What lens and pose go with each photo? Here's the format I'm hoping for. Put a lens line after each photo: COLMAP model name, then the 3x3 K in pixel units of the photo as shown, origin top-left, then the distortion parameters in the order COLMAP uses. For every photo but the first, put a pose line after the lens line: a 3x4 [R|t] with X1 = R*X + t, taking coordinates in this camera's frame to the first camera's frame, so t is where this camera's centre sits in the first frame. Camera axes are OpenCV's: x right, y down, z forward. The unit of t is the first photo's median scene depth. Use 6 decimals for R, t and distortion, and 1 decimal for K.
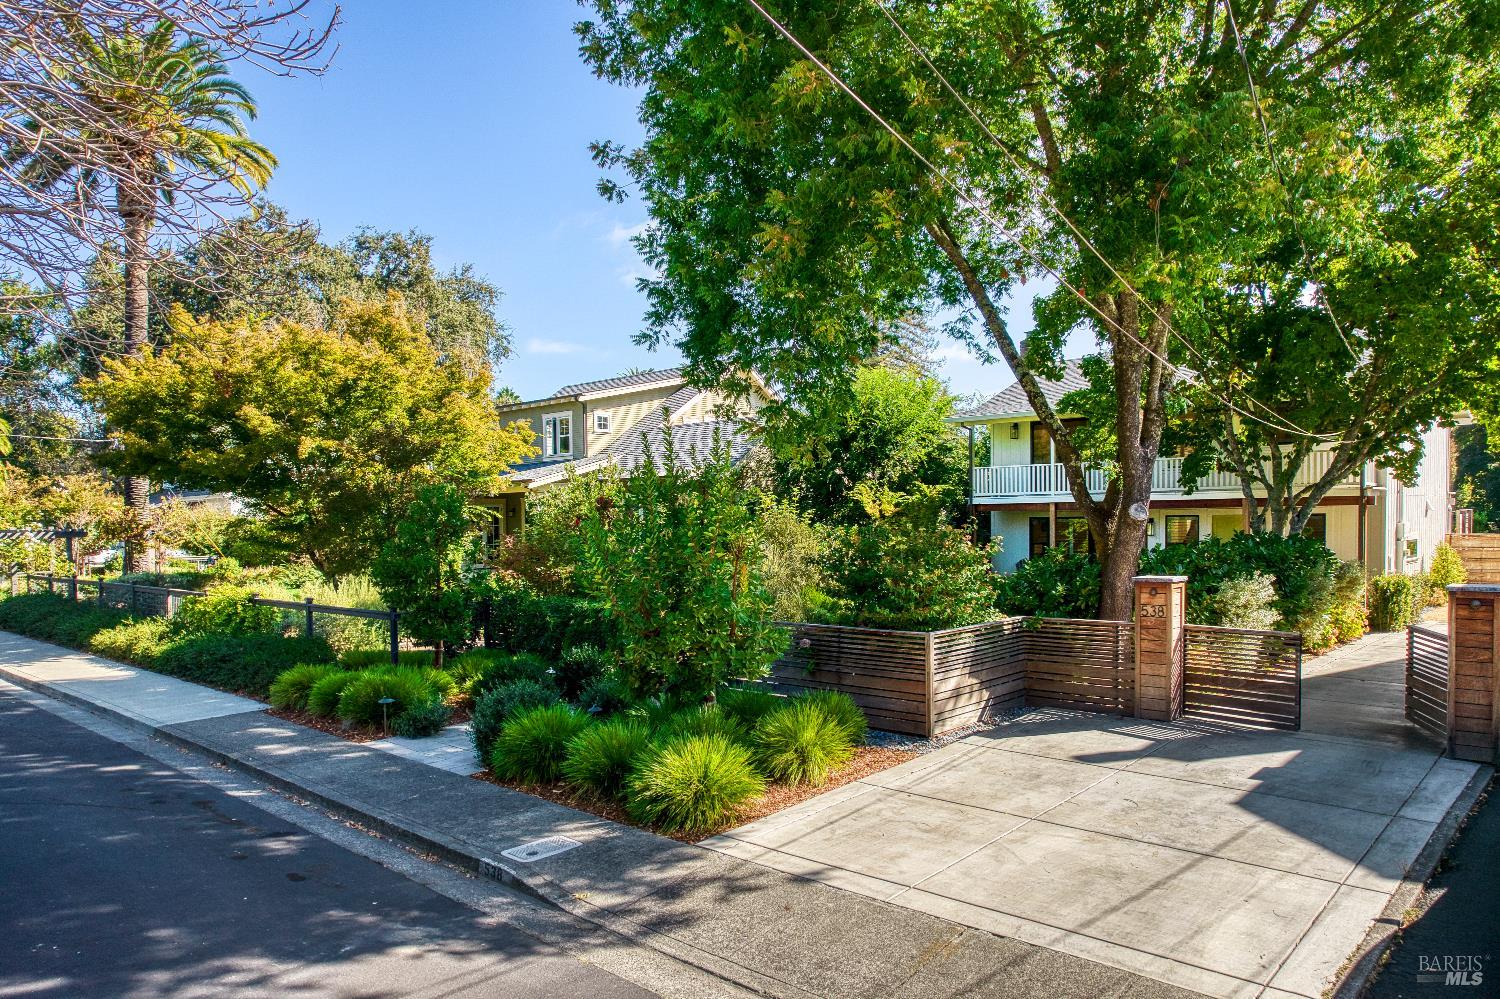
lens RADIAL K [[960.1, 0, 750.0], [0, 960.1, 499.5], [0, 0, 1]] dist [-0.080567, 0.075991]
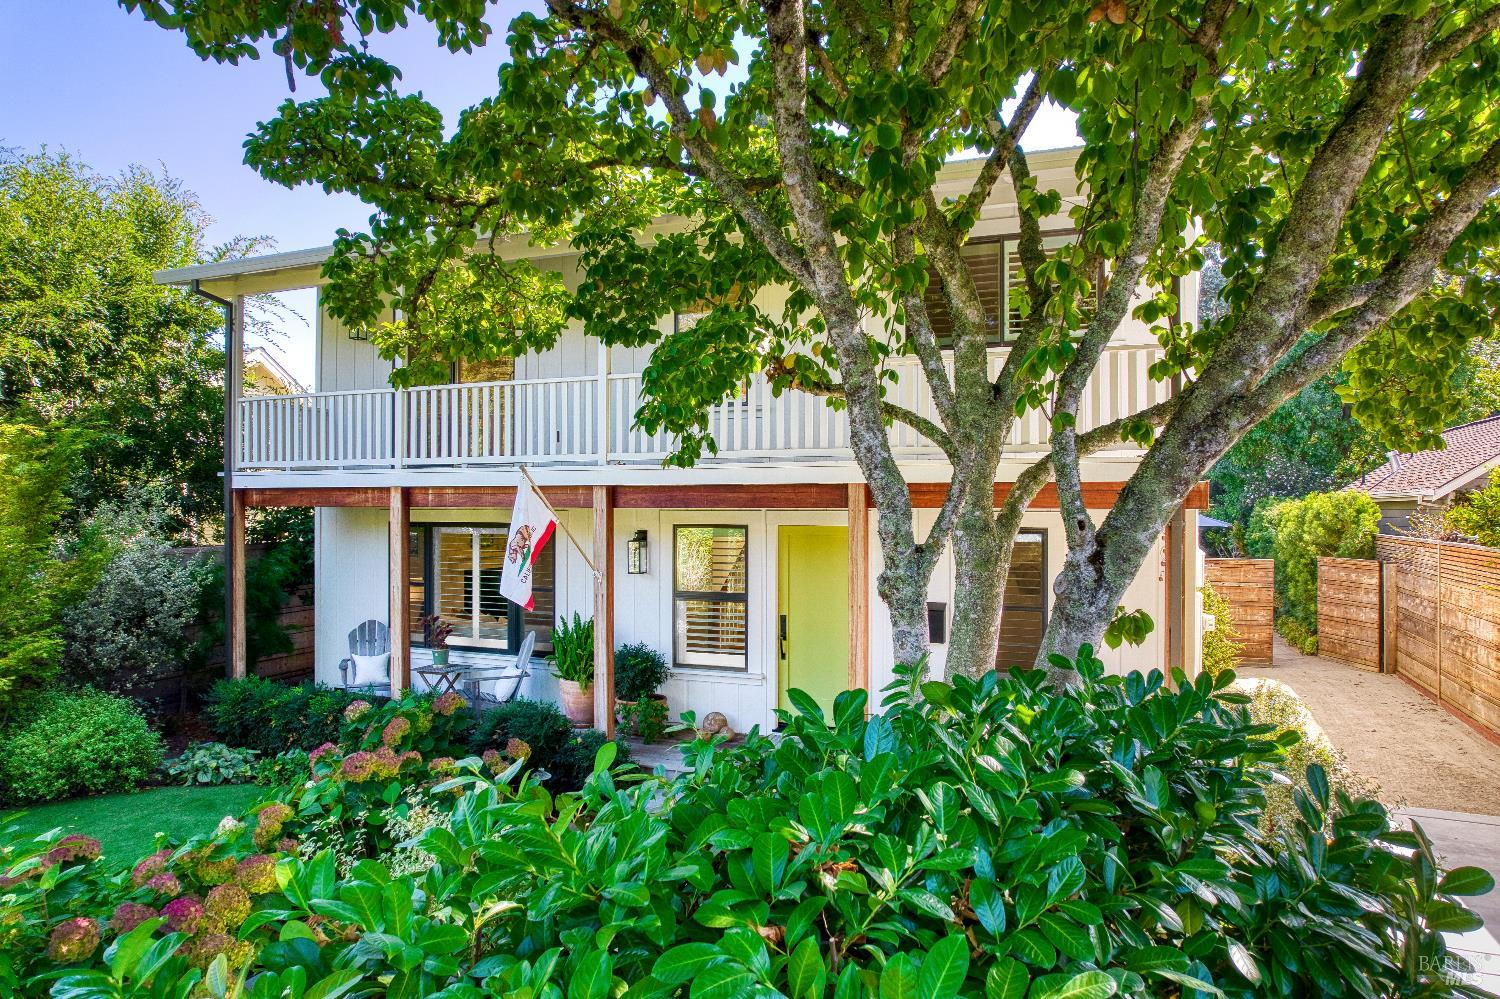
lens RADIAL K [[960.1, 0, 750.0], [0, 960.1, 499.5], [0, 0, 1]] dist [-0.080567, 0.075991]
pose [[0.999881, 0.010367, 0.011454, 0.480860], [-0.010687, 0.999544, 0.028253, -0.003577], [-0.011156, -0.028372, 0.999535, 0.693646]]
